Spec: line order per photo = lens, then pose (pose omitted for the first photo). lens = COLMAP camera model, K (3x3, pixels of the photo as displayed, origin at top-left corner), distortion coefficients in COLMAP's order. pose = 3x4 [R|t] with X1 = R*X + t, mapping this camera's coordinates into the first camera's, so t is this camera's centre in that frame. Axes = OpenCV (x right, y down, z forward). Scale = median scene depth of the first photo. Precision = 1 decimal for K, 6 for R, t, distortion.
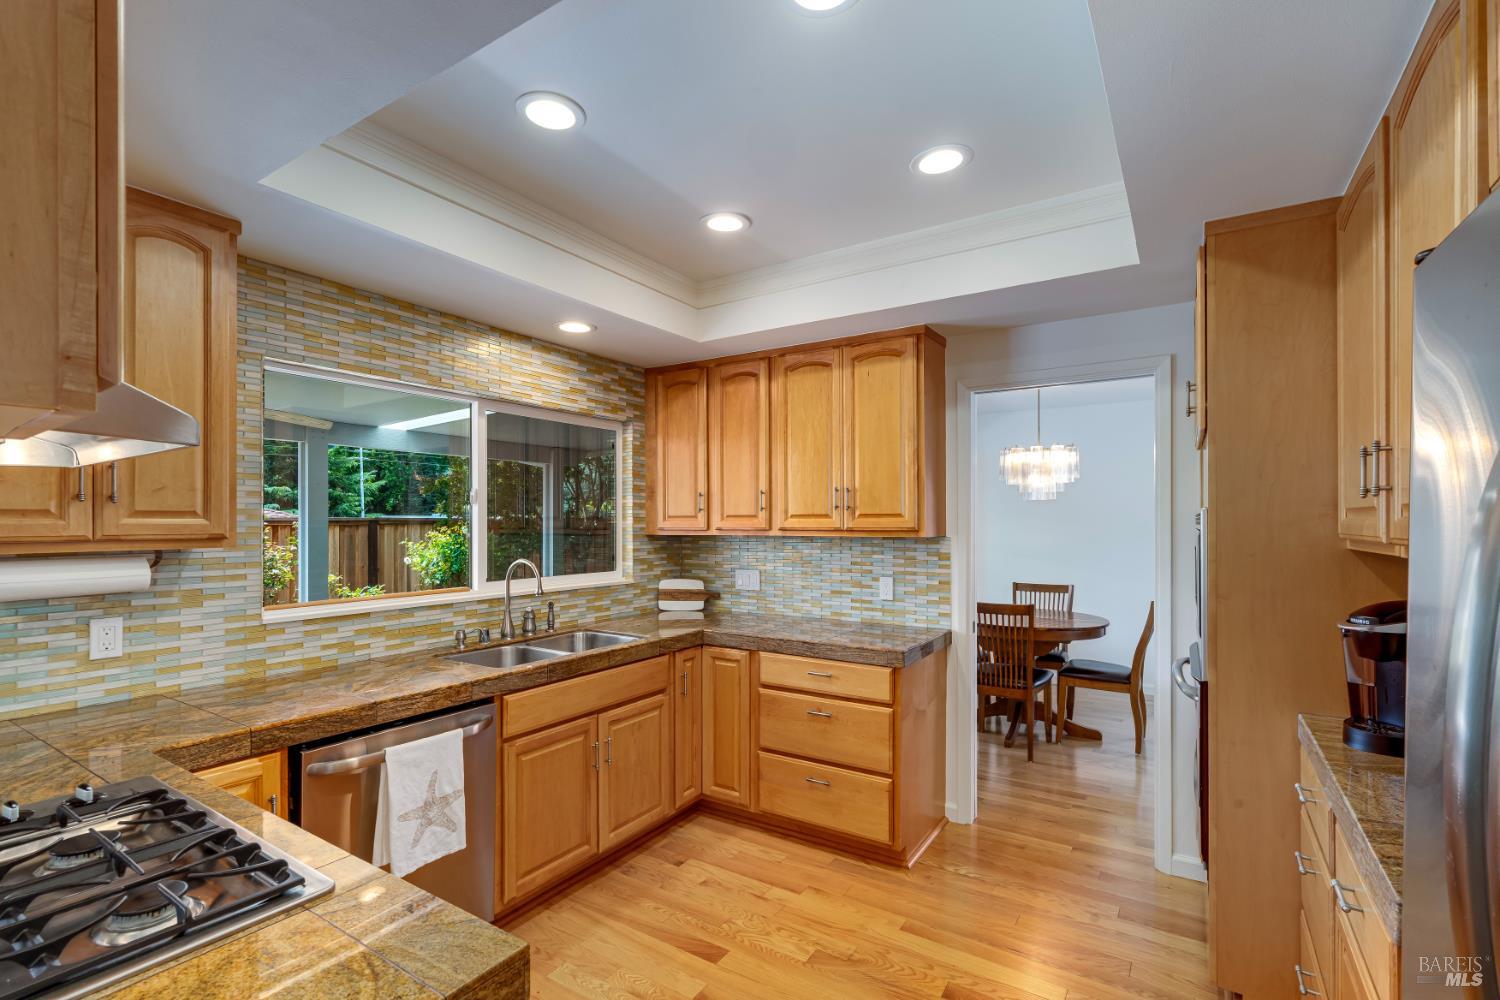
lens RADIAL K [[686.4, 0, 756.6], [0, 686.4, 524.3], [0, 0, 1]] dist [-0.007983, 0.004560]
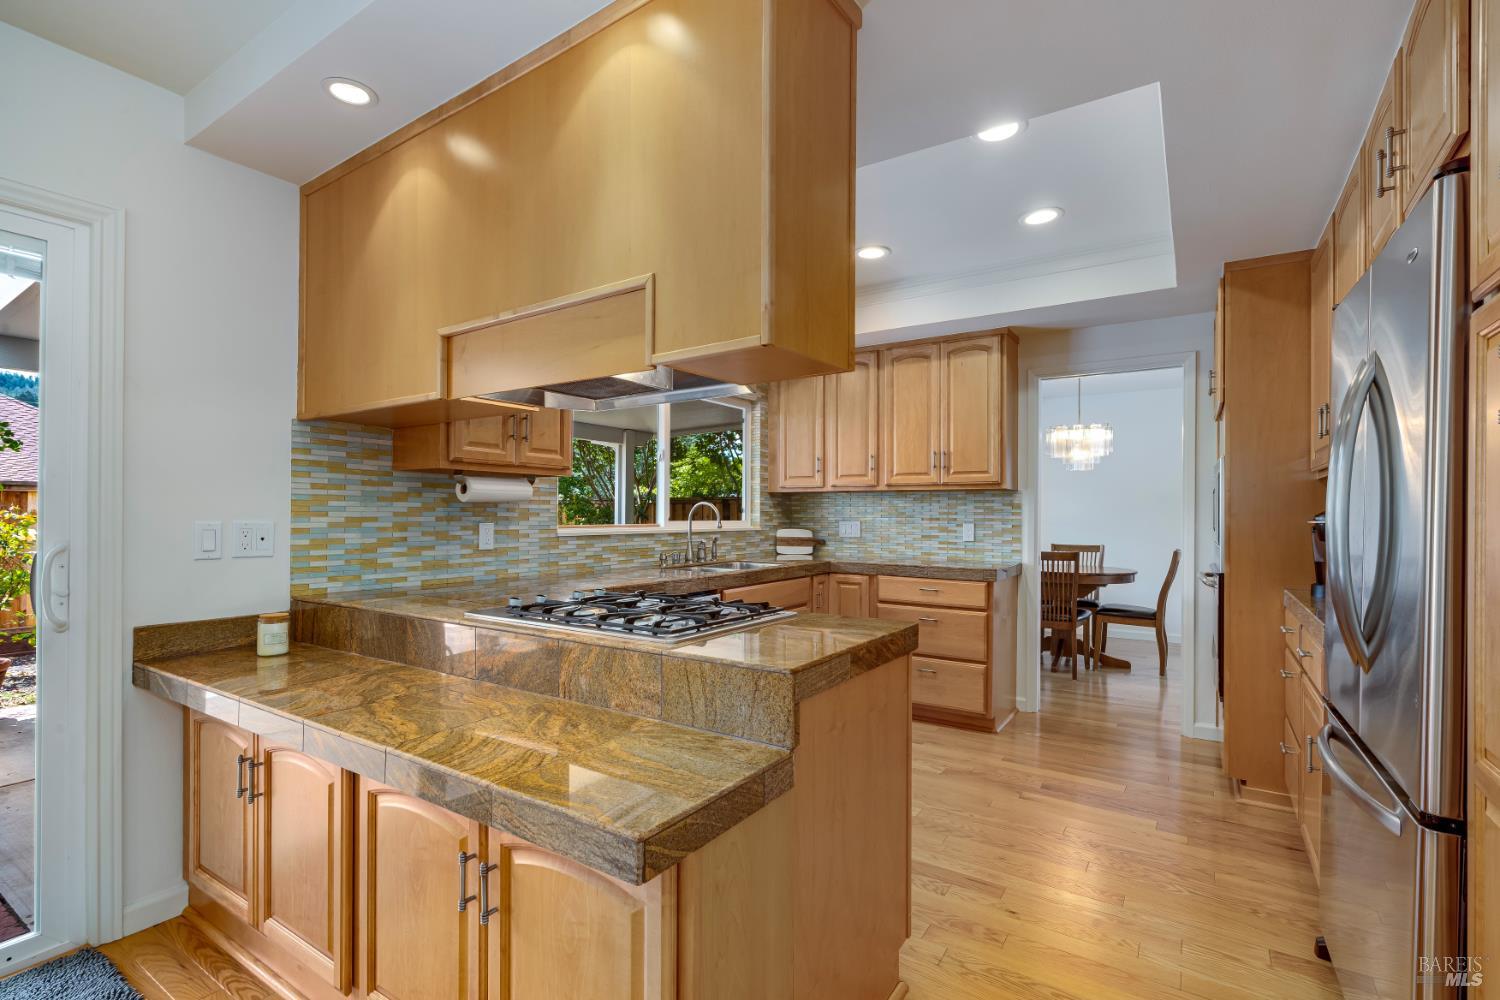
lens RADIAL K [[686.4, 0, 758.8], [0, 686.4, 515.1], [0, 0, 1]] dist [-0.007983, 0.004560]
pose [[0.999962, 0.007545, -0.004283, -0.220521], [-0.007549, 0.999971, -0.000878, 0.073797], [0.004276, 0.000910, 0.999990, -0.312947]]
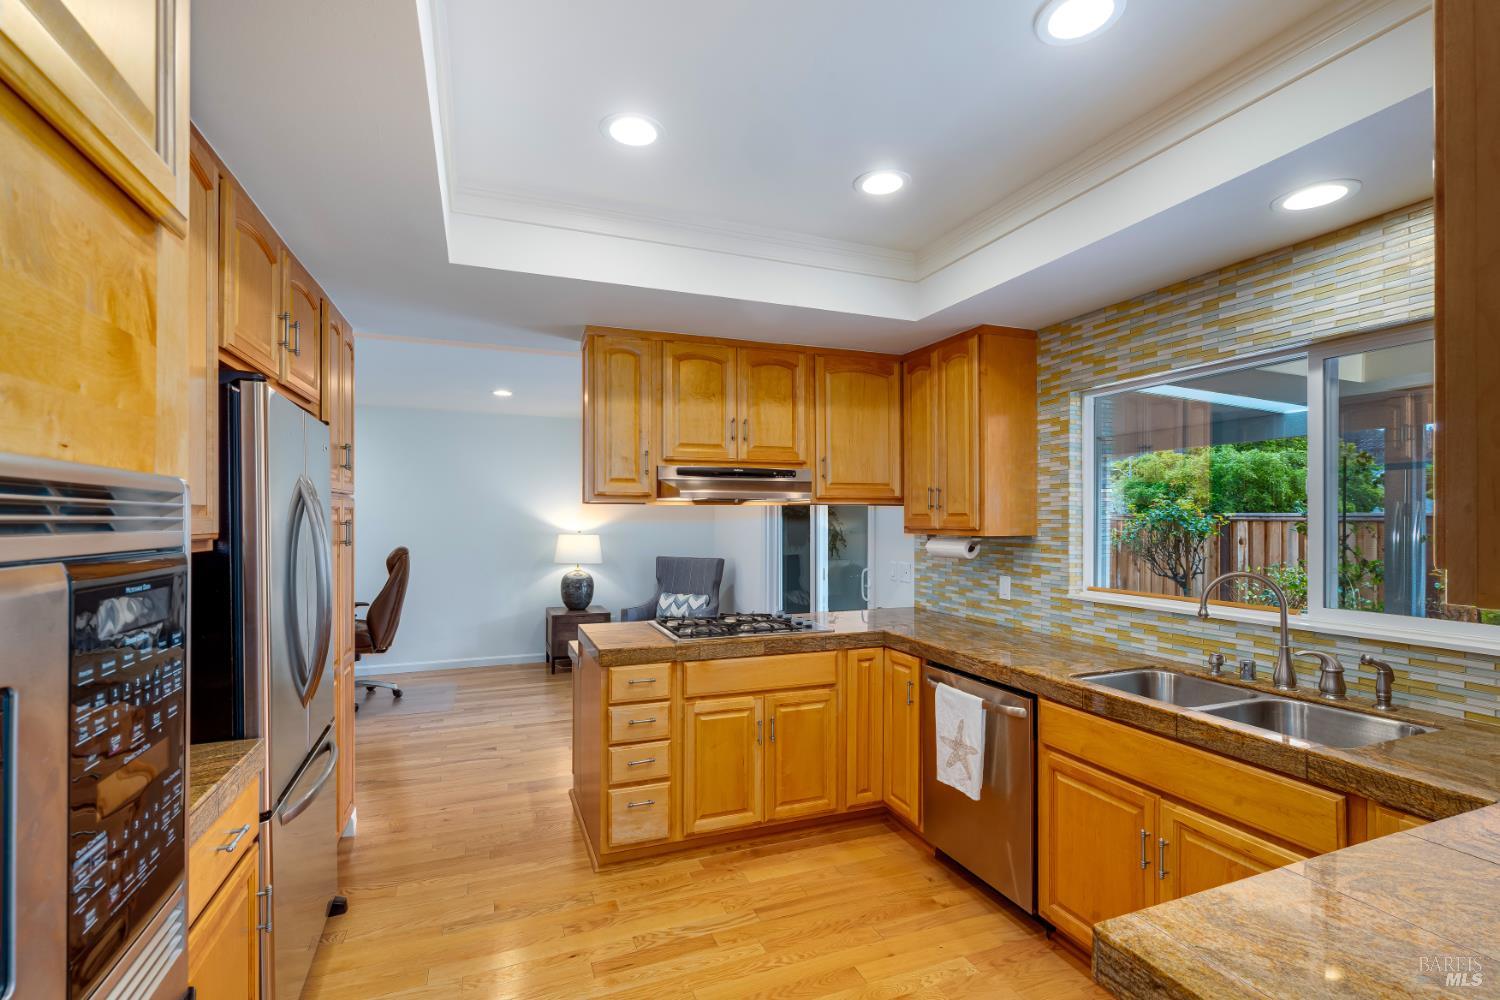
lens RADIAL K [[686.4, 0, 752.8], [0, 686.4, 515.1], [0, 0, 1]] dist [-0.007983, 0.004560]
pose [[-0.596759, -0.005173, -0.802404, 0.504698], [-0.003536, 0.999986, -0.003816, -0.003874], [0.802413, 0.000560, -0.596769, 0.957682]]
